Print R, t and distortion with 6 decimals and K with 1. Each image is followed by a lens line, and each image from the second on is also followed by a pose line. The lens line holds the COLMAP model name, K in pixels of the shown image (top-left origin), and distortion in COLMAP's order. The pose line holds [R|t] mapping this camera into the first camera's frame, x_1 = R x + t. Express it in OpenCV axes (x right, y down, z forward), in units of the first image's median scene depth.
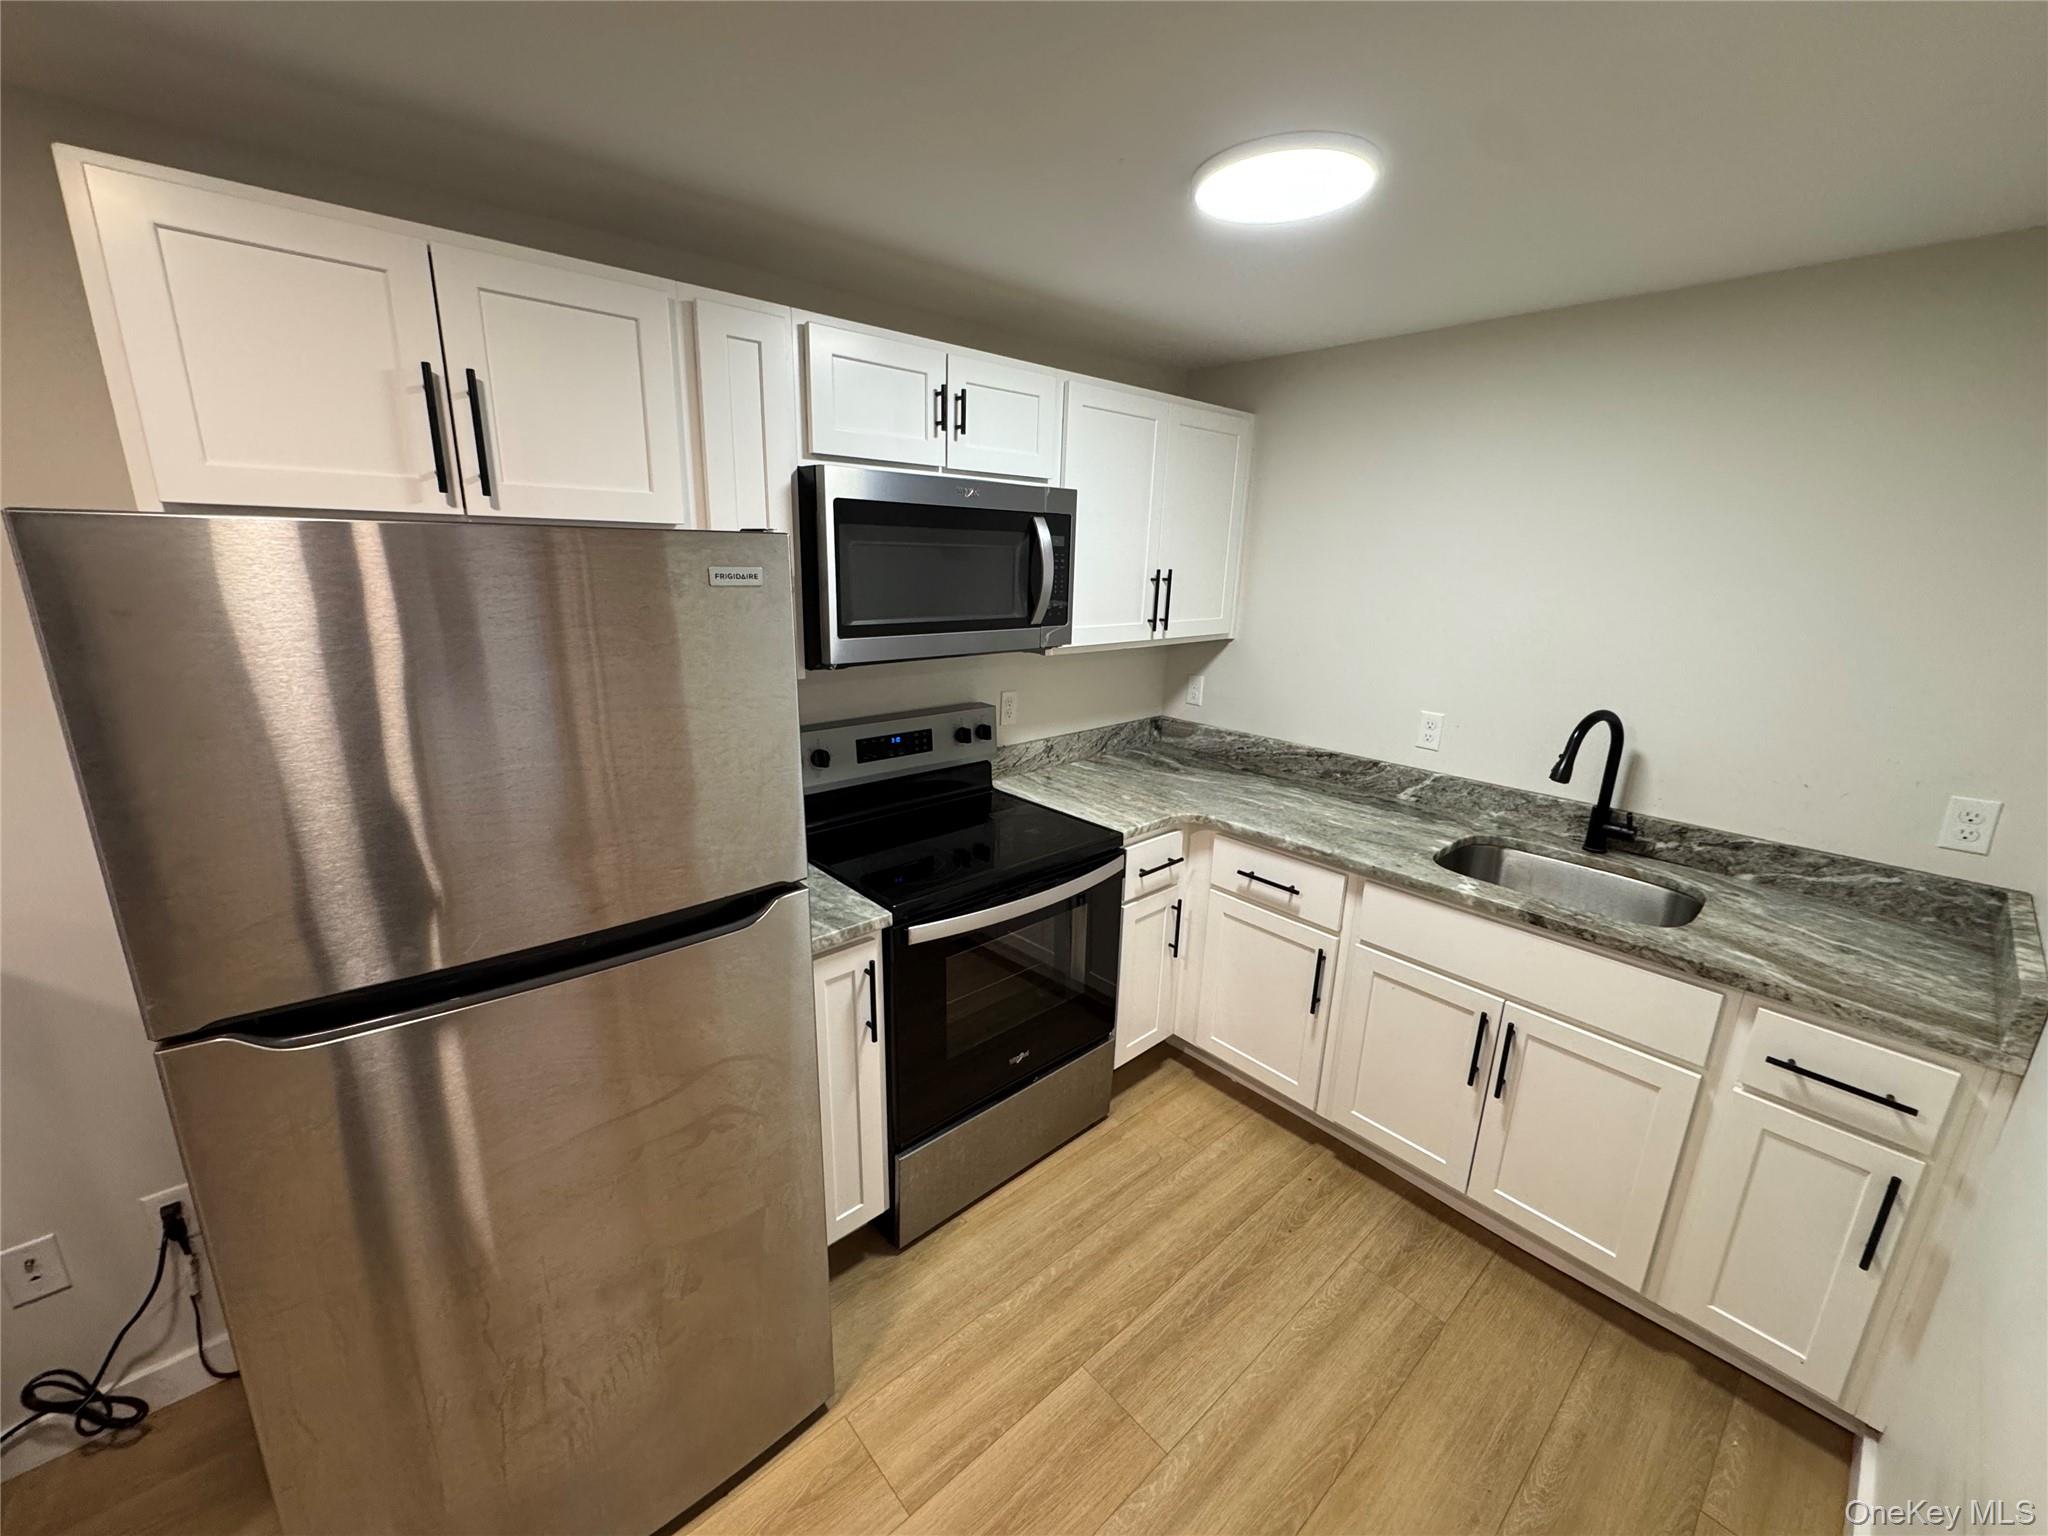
lens RADIAL K [[812.2, 0, 1020.7], [0, 812.2, 765.2], [0, 0, 1]] dist [-0.002253, 0.000702]
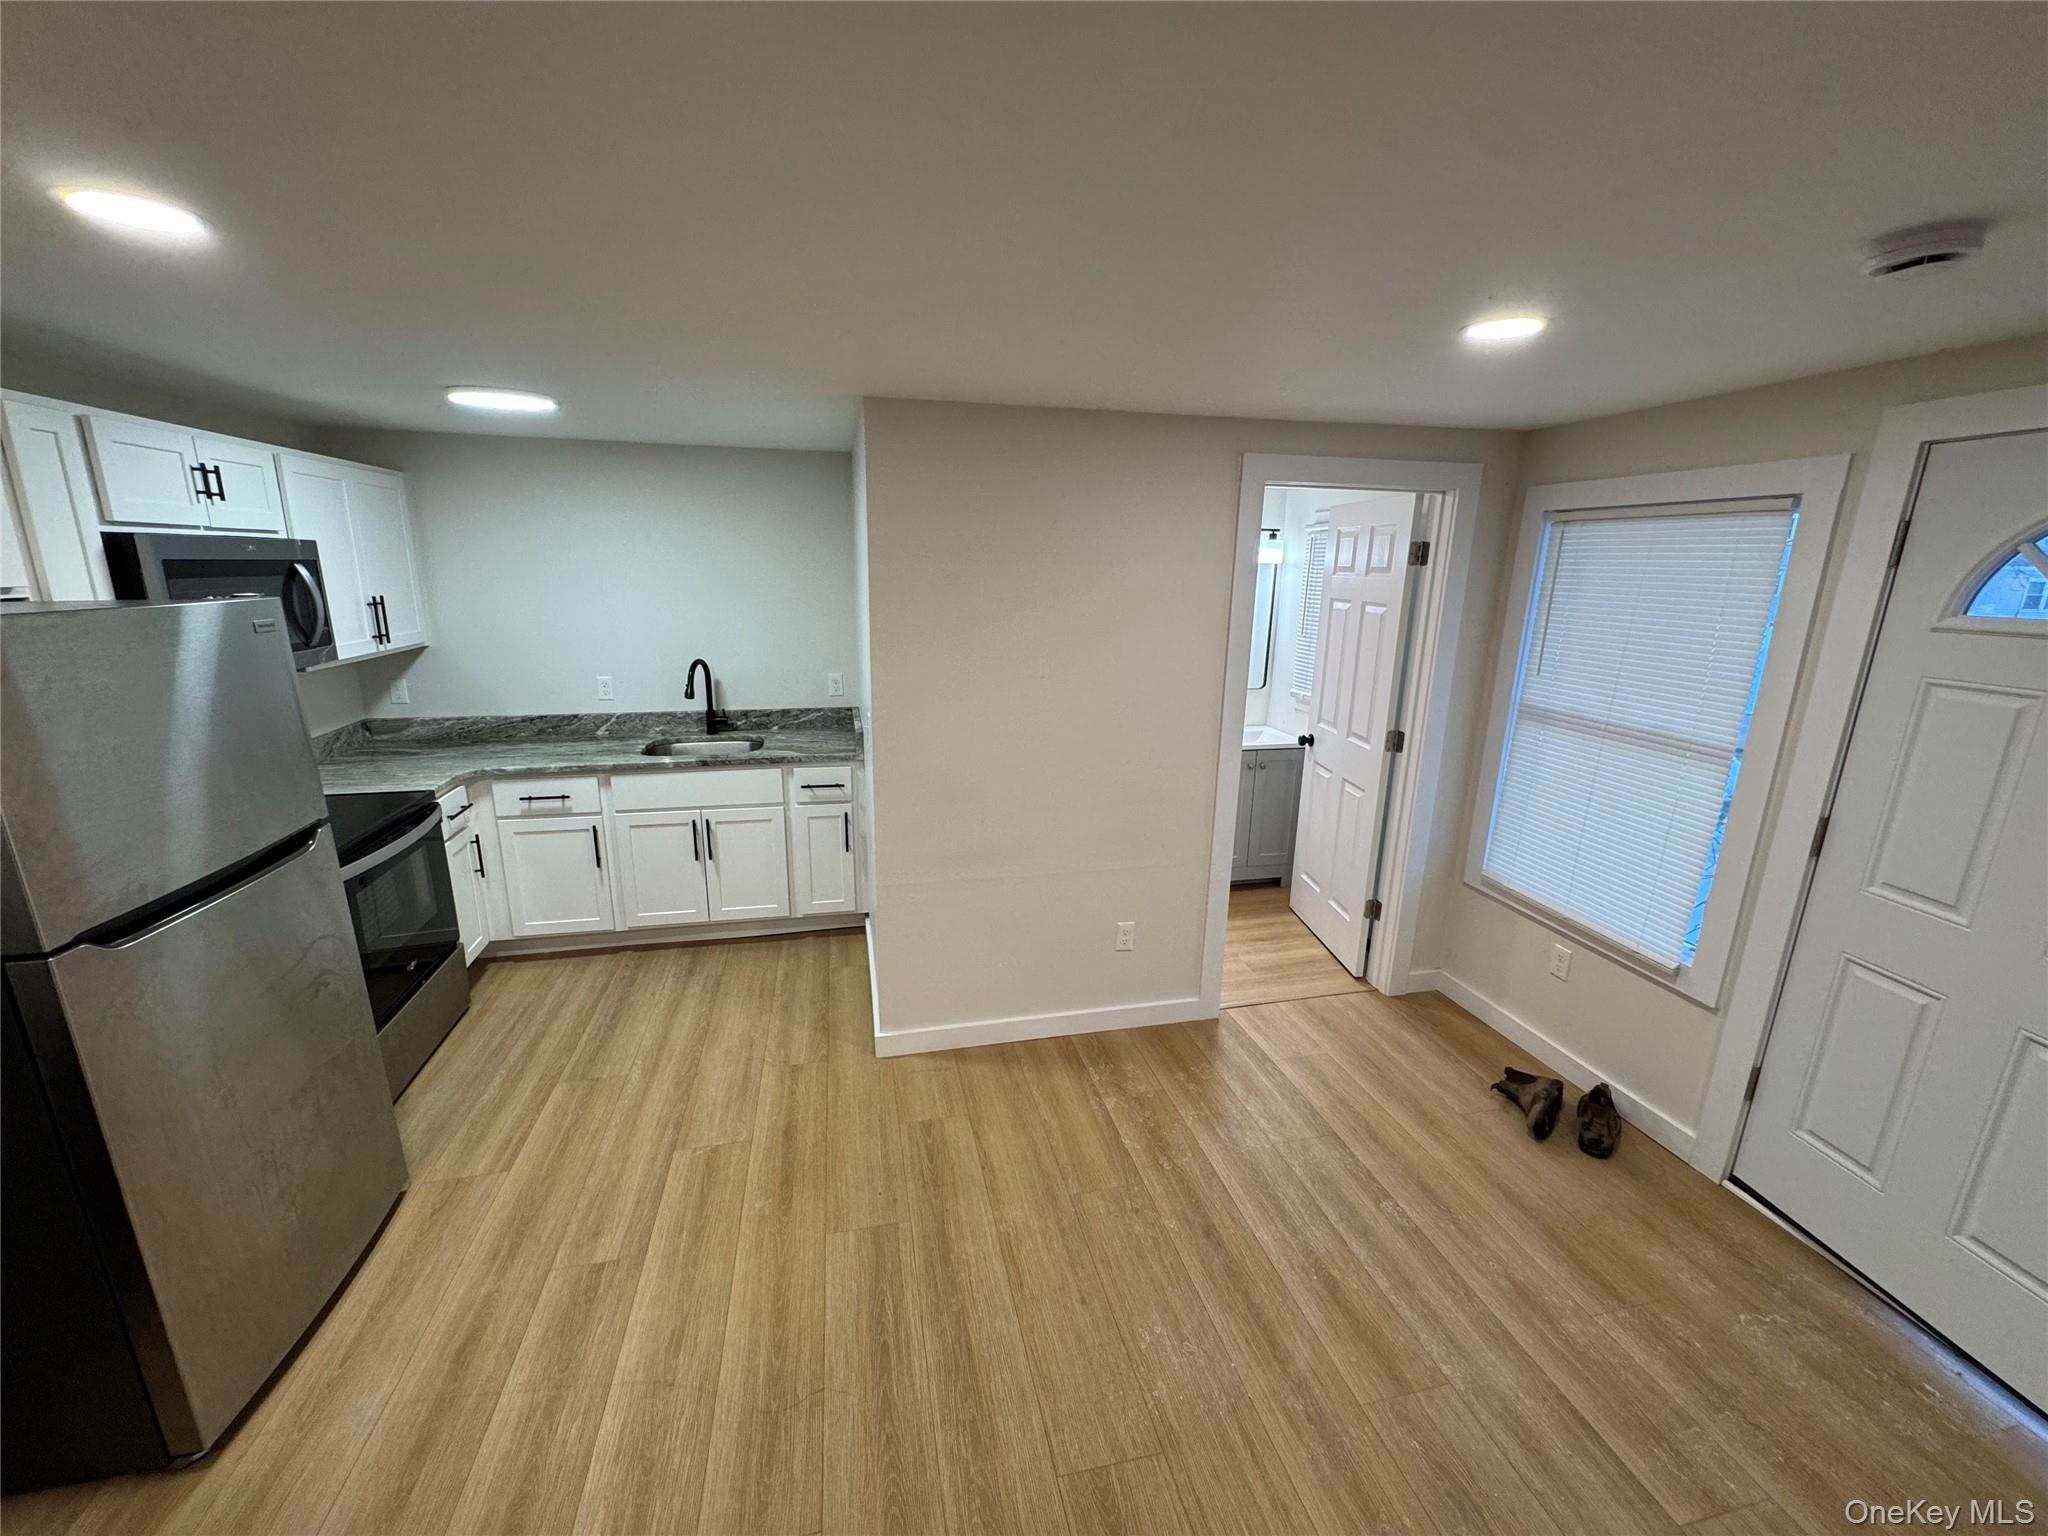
lens RADIAL K [[812.2, 0, 1020.7], [0, 812.2, 765.2], [0, 0, 1]] dist [-0.002253, 0.000702]
pose [[0.478076, -0.226987, 0.848481, -0.579753], [0.219880, 0.966198, 0.134588, 0.080242], [-0.850351, 0.122220, 0.511826, -0.578906]]
